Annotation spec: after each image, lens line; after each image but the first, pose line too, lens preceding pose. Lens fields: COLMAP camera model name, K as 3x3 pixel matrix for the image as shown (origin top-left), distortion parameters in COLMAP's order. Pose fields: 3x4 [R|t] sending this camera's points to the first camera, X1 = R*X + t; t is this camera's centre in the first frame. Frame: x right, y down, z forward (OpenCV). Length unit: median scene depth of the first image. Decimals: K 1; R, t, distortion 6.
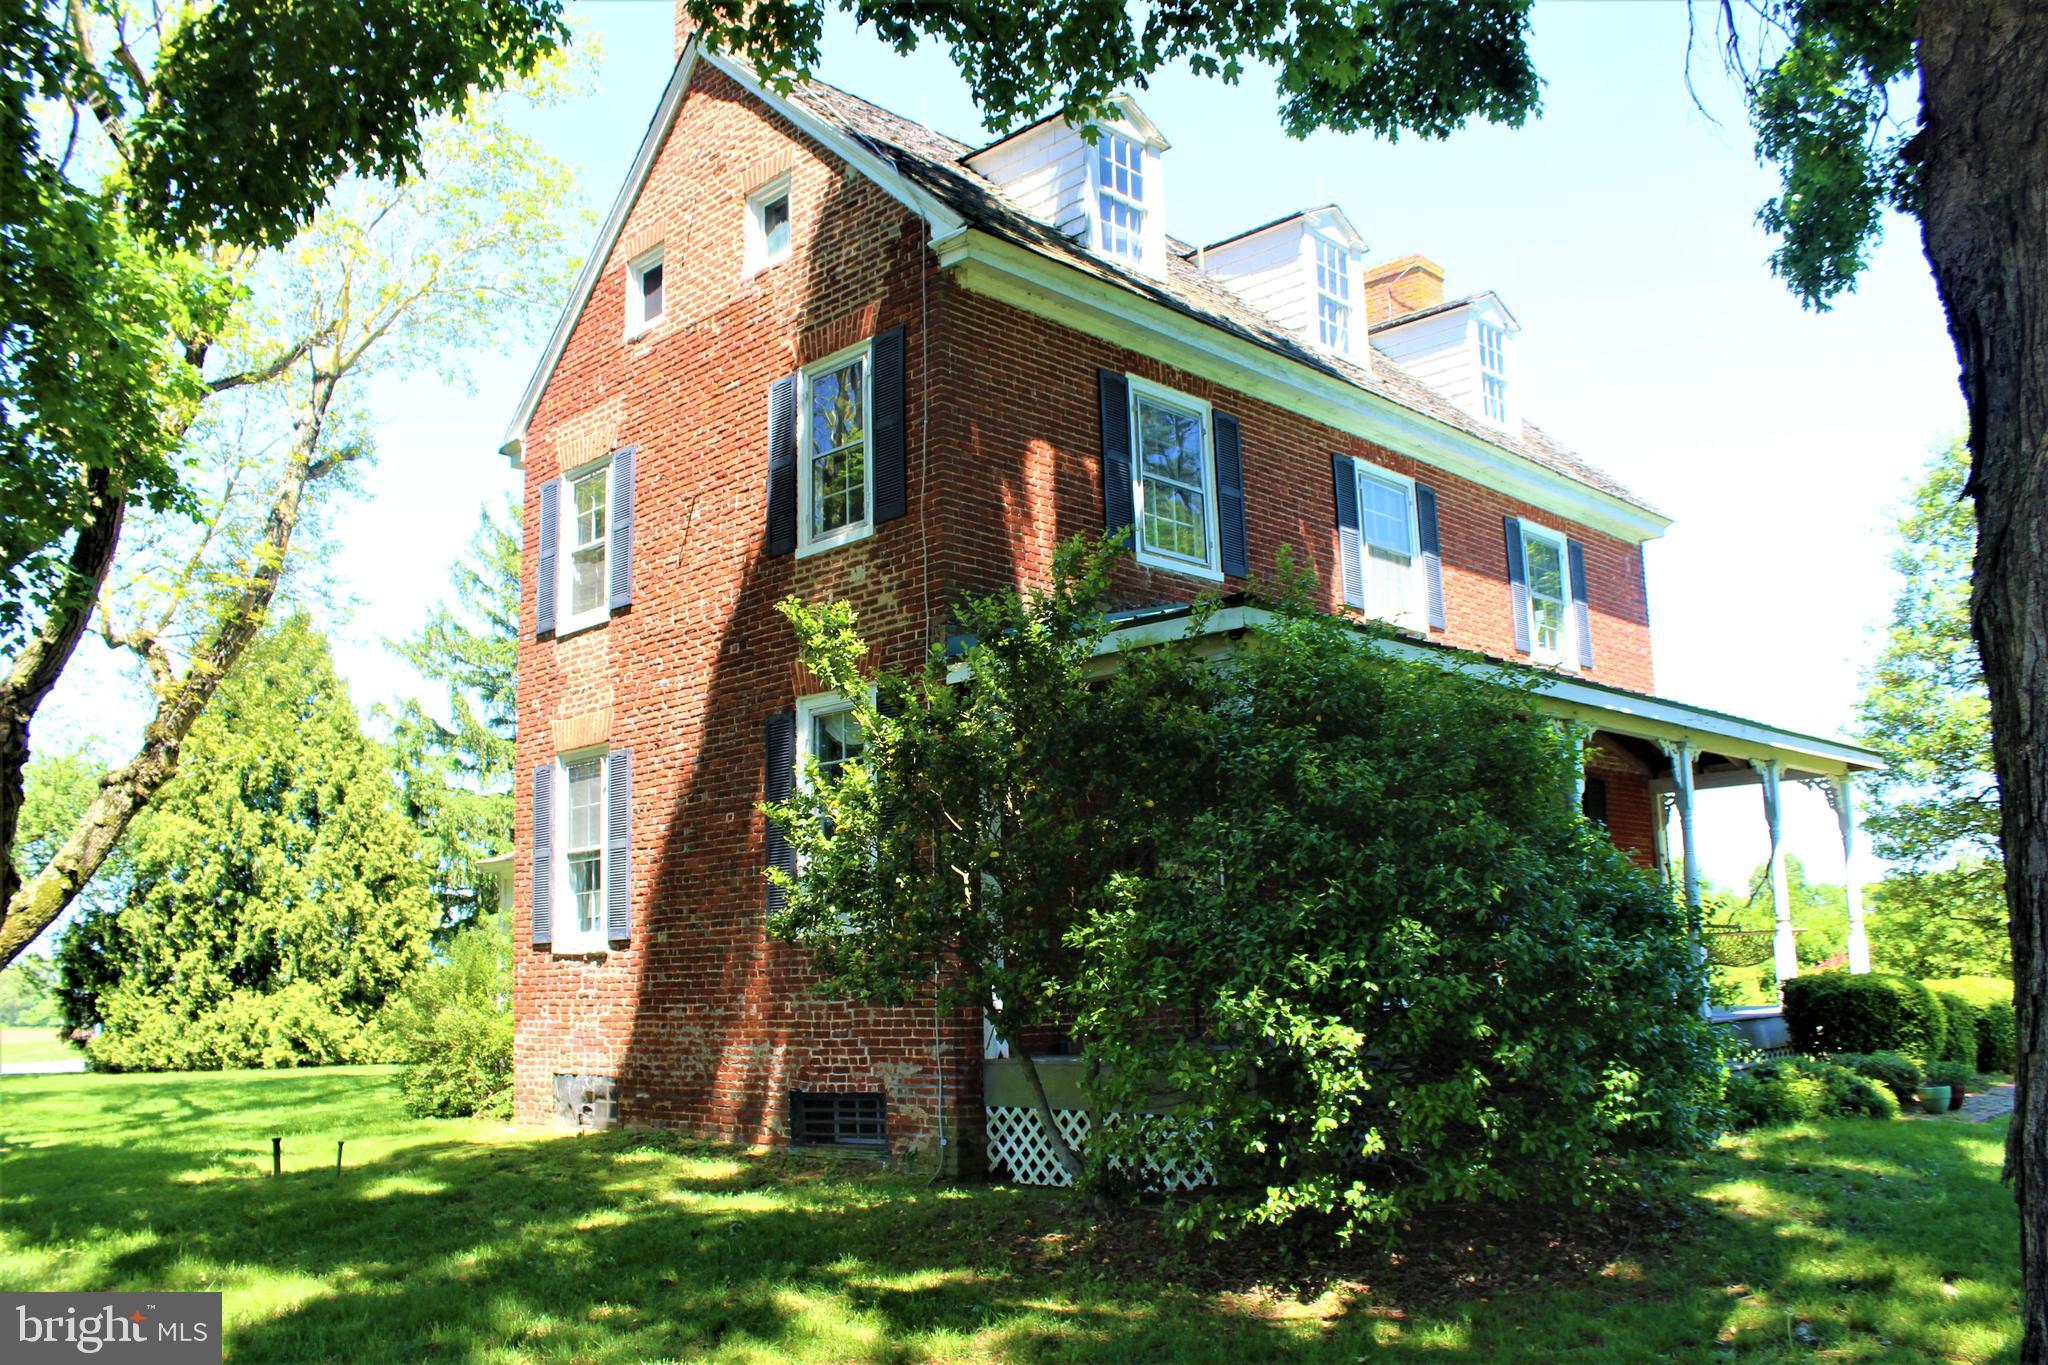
lens RADIAL K [[1712.2, 0, 1015.1], [0, 1712.2, 679.9], [0, 0, 1]] dist [-0.160075, 0.137859]
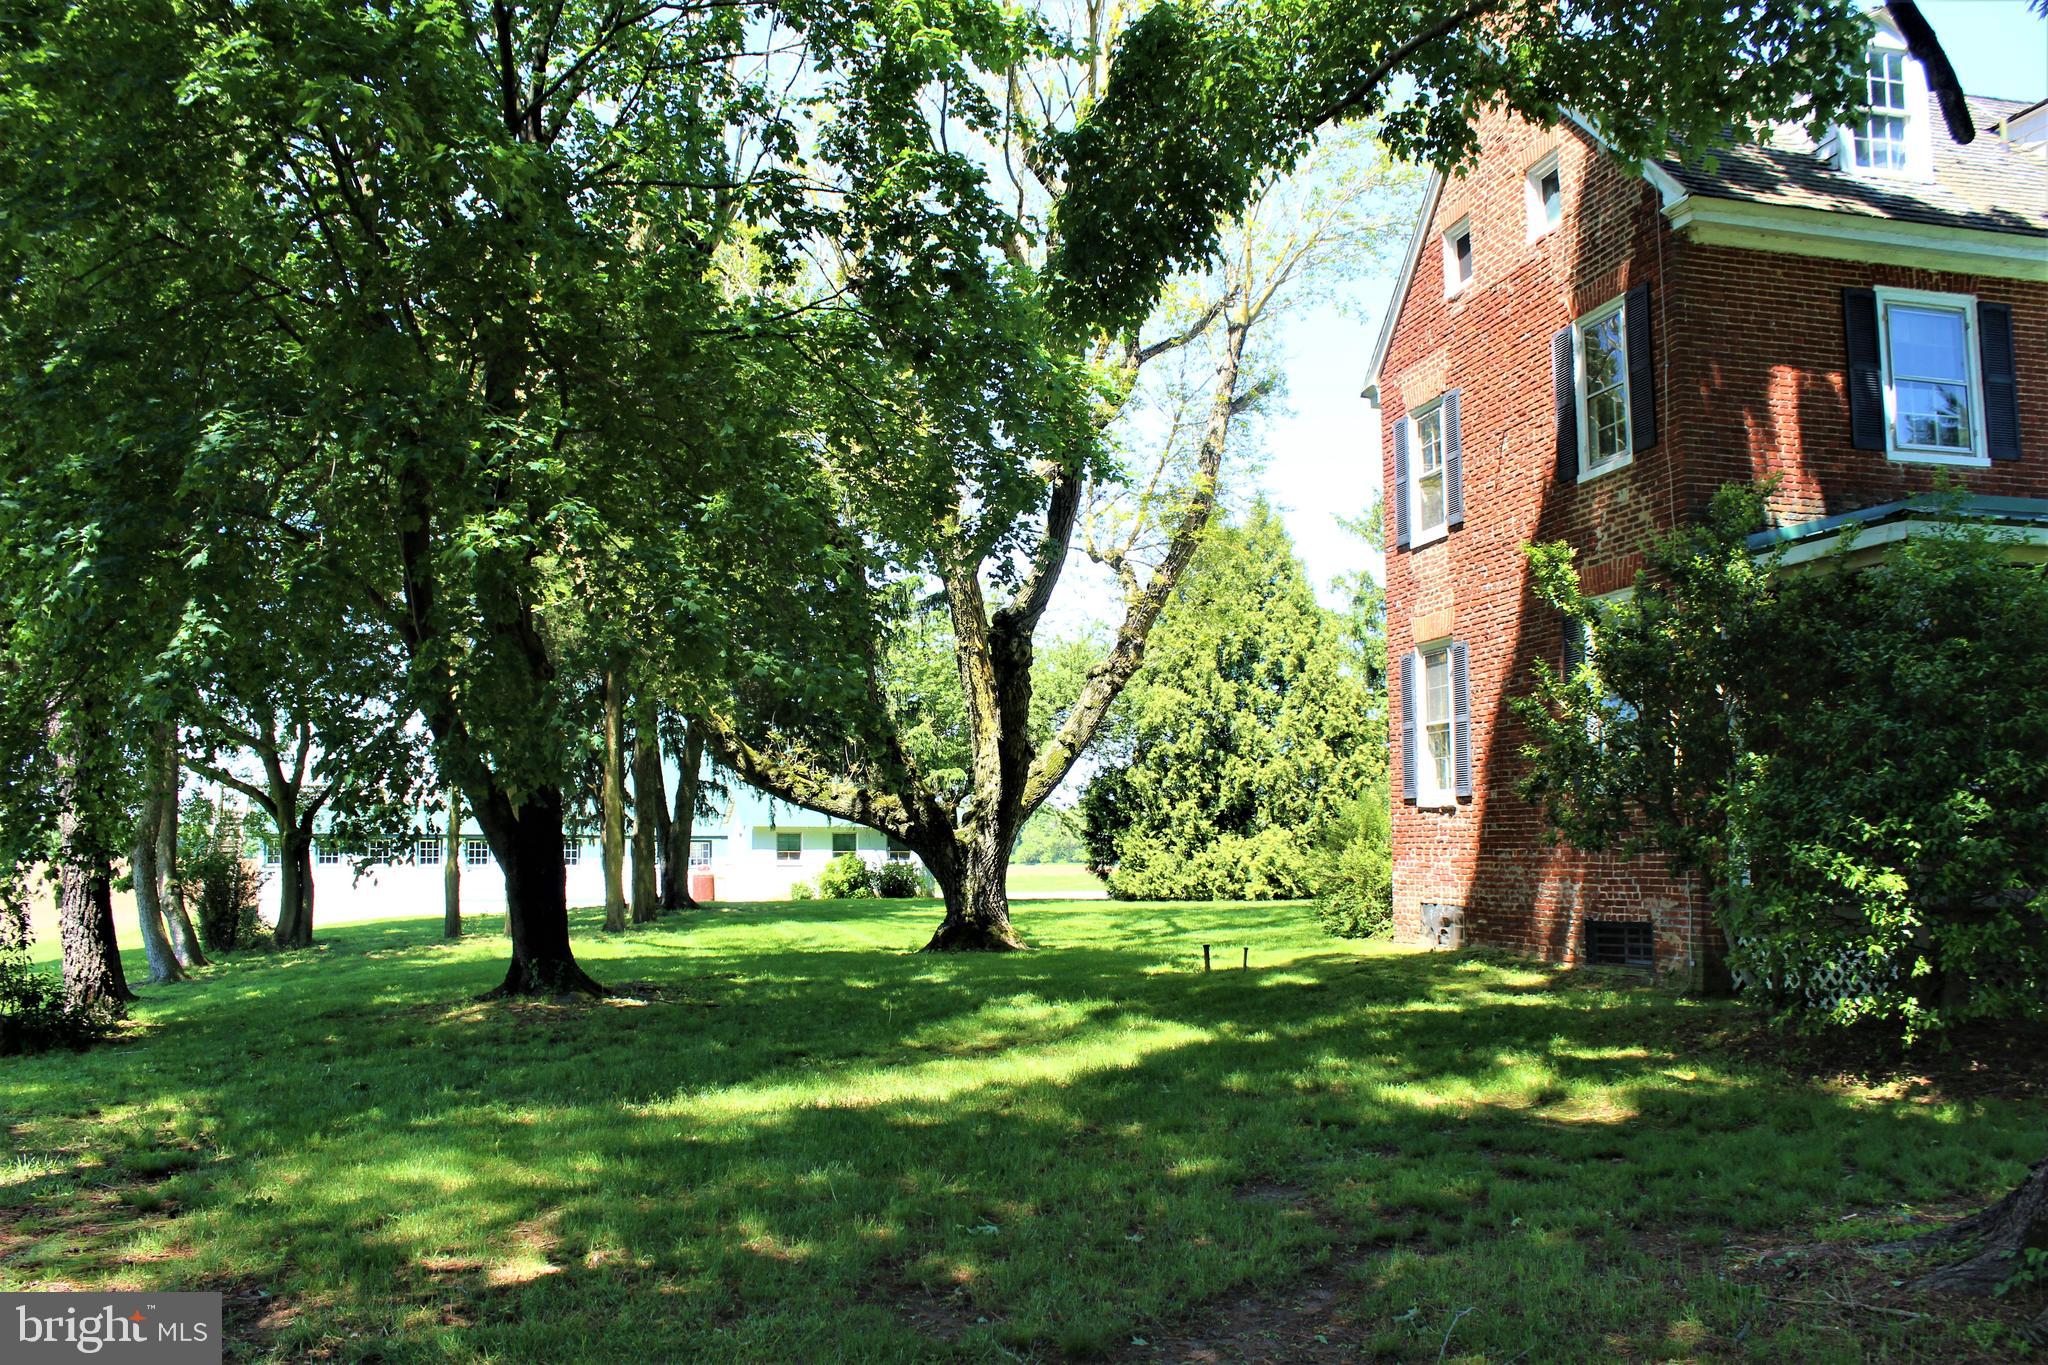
lens RADIAL K [[1712.2, 0, 1015.1], [0, 1712.2, 679.9], [0, 0, 1]] dist [-0.160075, 0.137859]
pose [[0.840068, -0.024165, -0.541942, 0.154144], [0.073590, 0.994849, 0.069712, -0.038916], [0.537466, -0.098445, 0.837519, -0.192149]]
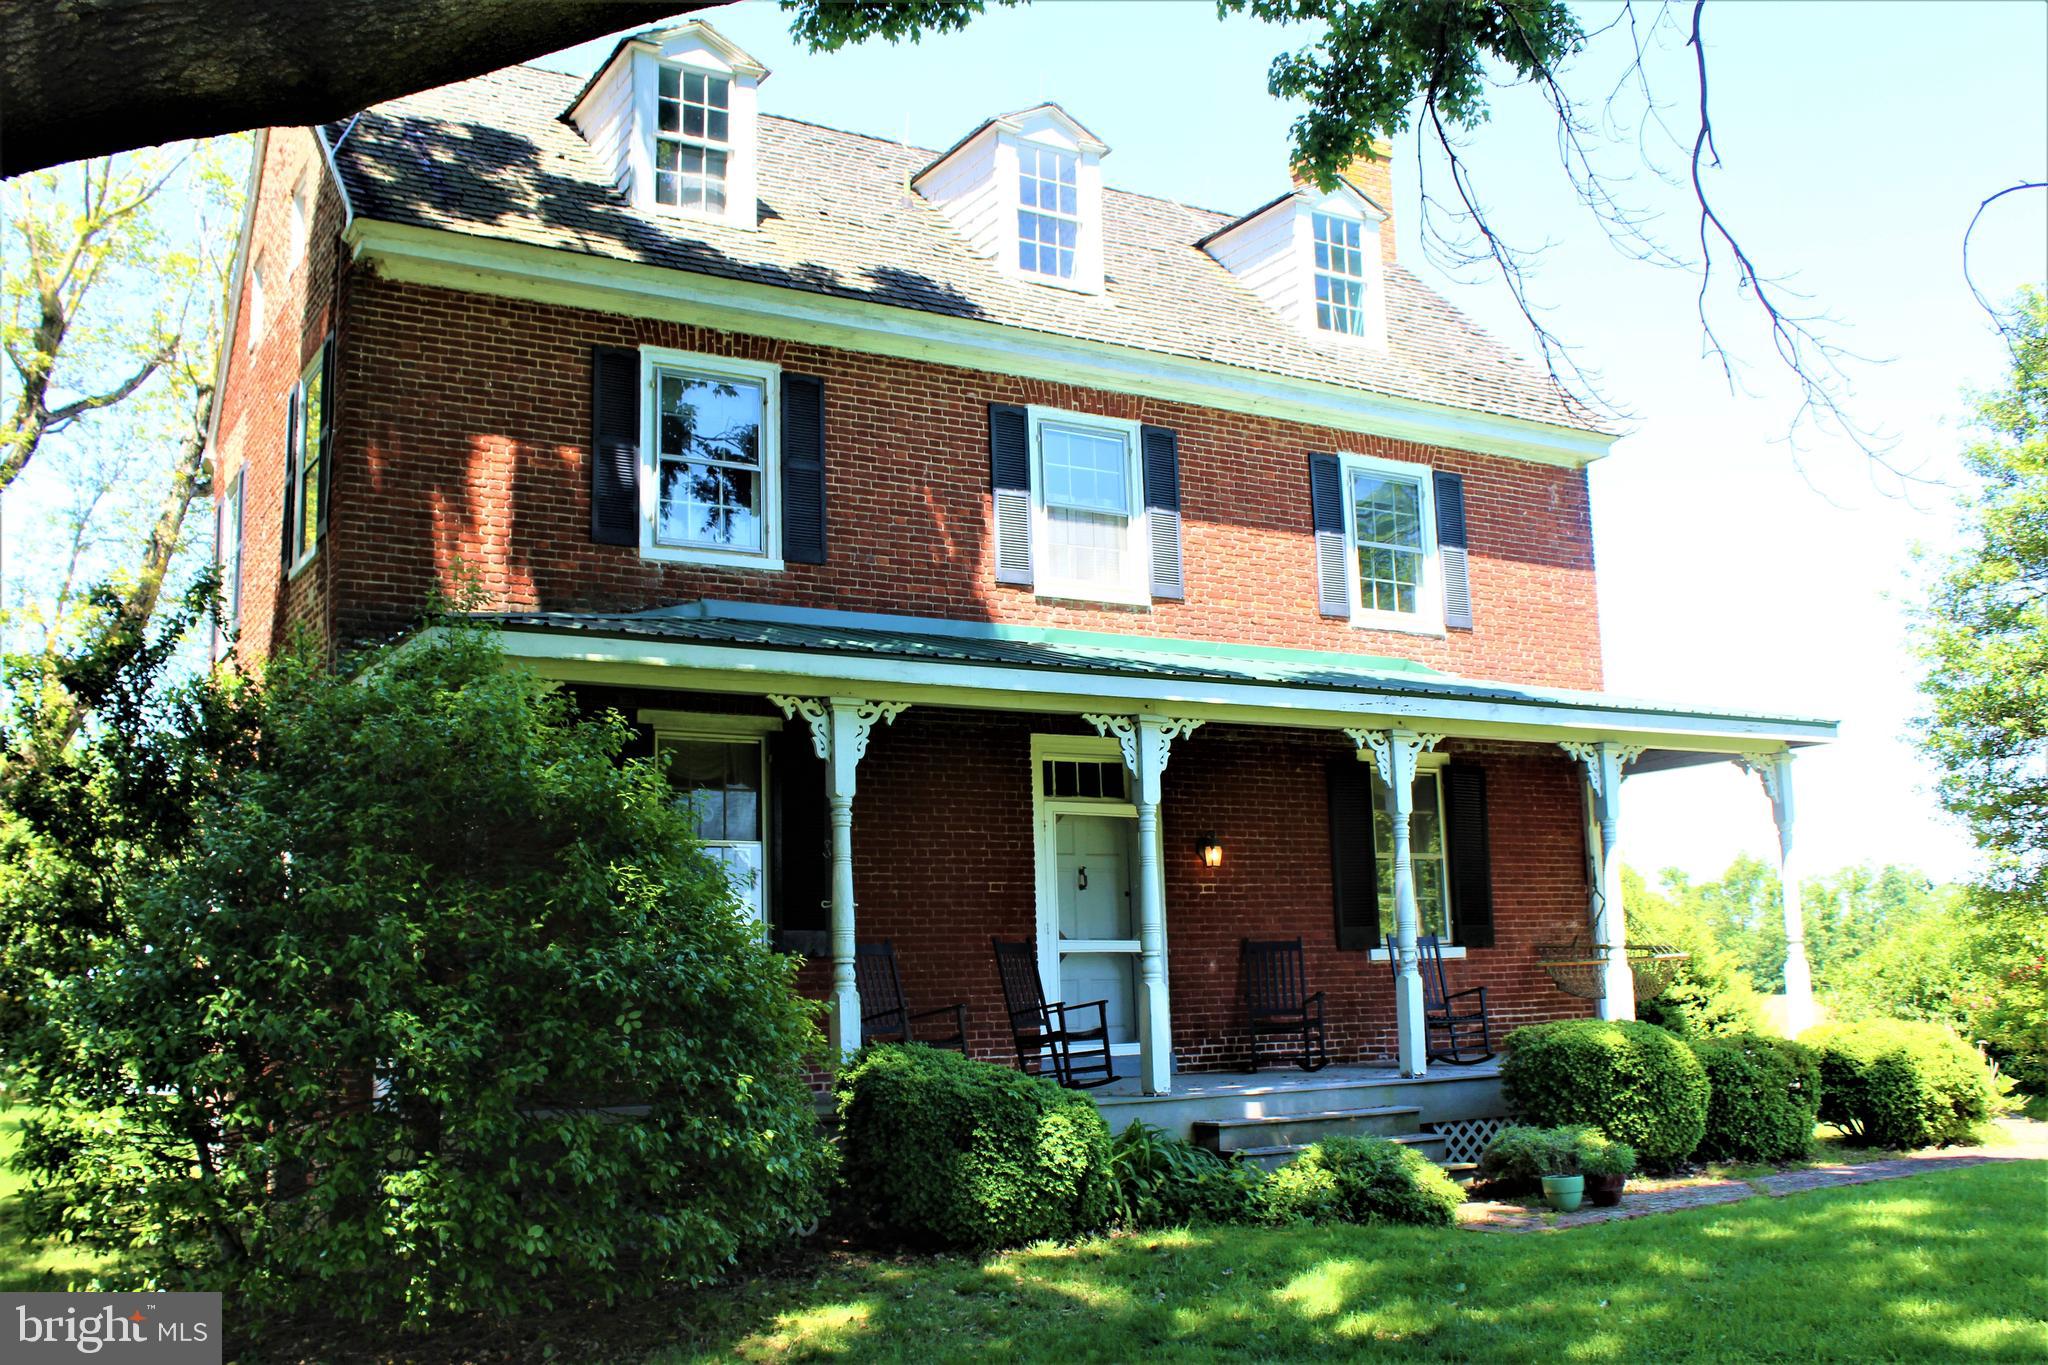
lens RADIAL K [[1948.6, 0, 1024.0], [0, 1948.6, 682.5], [0, 0, 1]] dist [-0.122161, 0.016263]
pose [[0.967672, -0.043755, -0.248387, 0.458552], [0.049667, 0.998611, 0.017581, -0.010701], [0.247273, -0.029350, 0.968501, 0.058688]]
